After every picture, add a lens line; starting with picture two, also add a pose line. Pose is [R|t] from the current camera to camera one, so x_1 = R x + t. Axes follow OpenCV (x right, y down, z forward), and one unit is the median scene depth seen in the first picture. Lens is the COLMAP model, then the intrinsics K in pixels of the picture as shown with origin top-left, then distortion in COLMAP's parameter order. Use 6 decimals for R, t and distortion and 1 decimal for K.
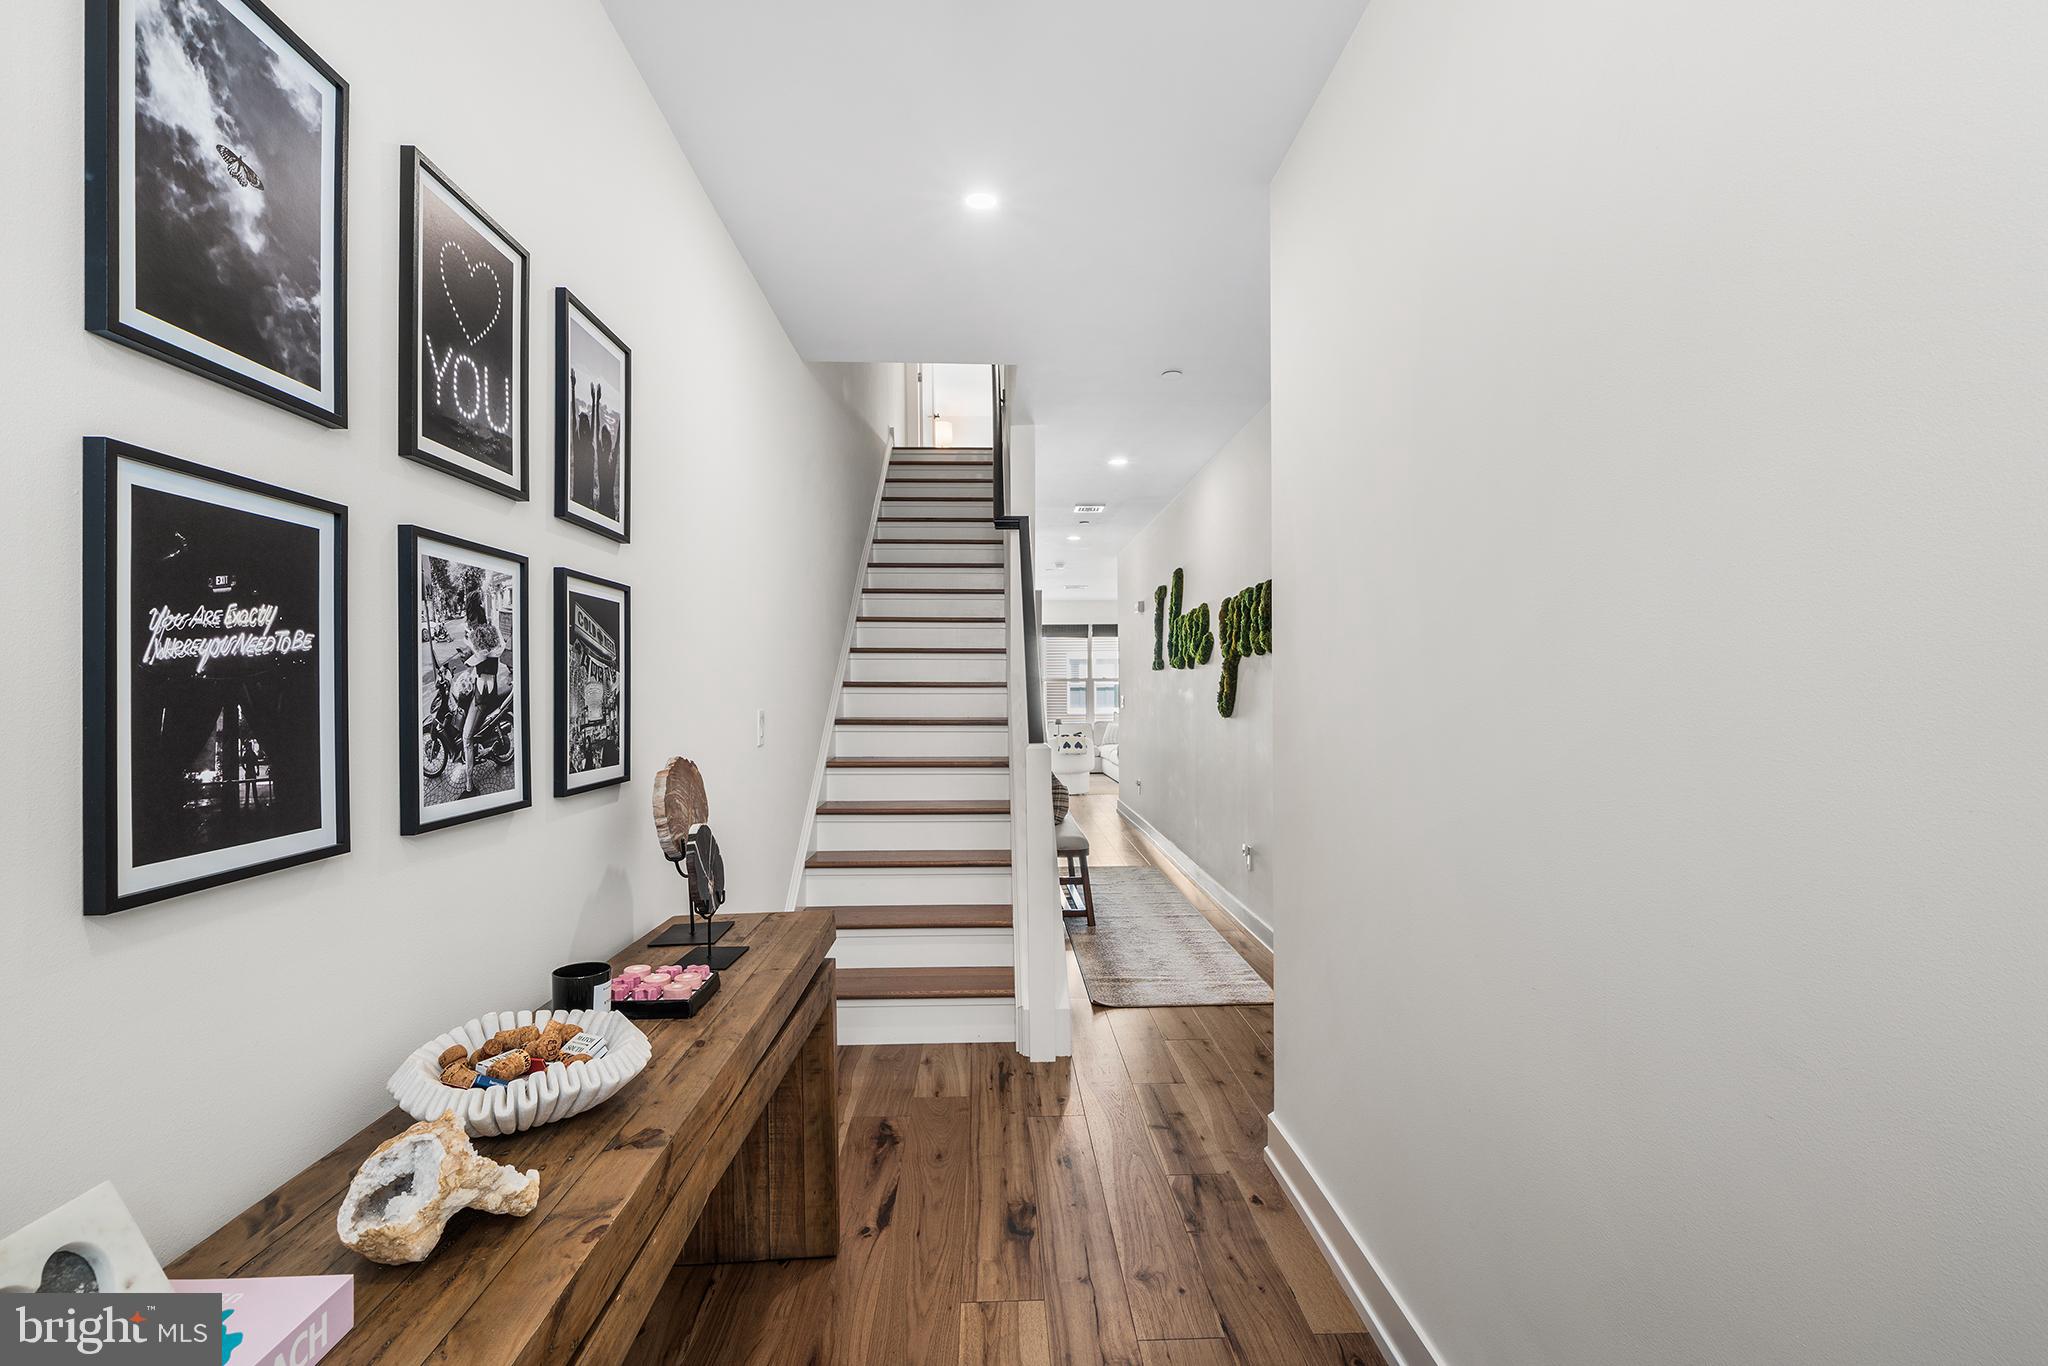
lens RADIAL K [[960.2, 0, 1021.7], [0, 960.2, 691.1], [0, 0, 1]] dist [0.000504, -0.000094]
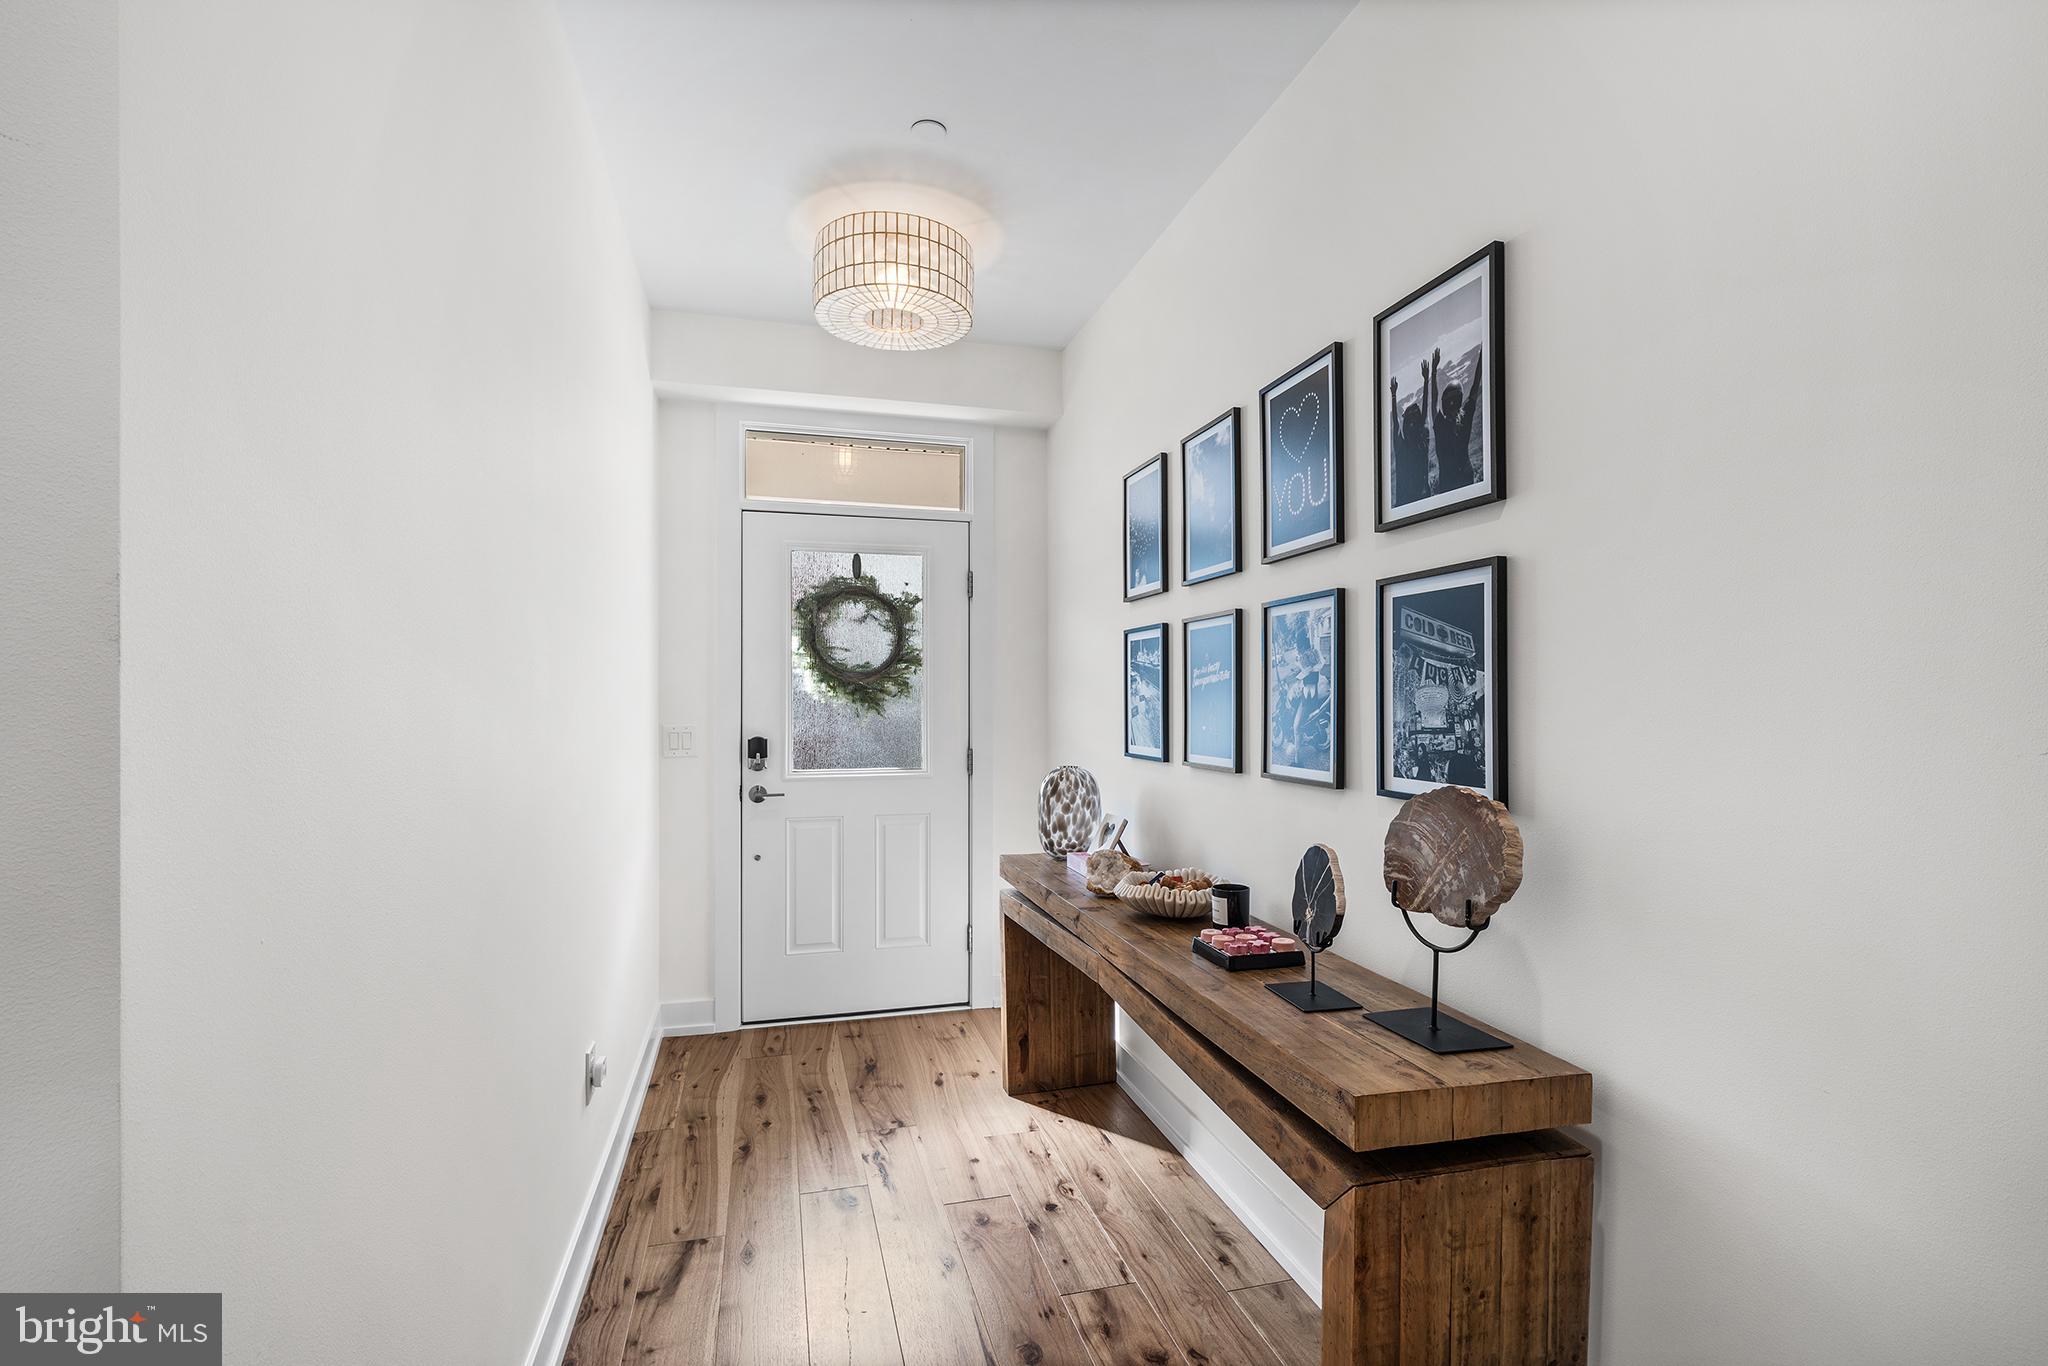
lens RADIAL K [[960.2, 0, 1022.2], [0, 960.2, 688.1], [0, 0, 1]] dist [0.000504, -0.000094]
pose [[-0.971141, 0.007845, -0.238377, 0.195338], [0.010286, 0.999907, -0.008995, -0.003704], [0.238284, -0.011187, -0.971131, 2.325006]]
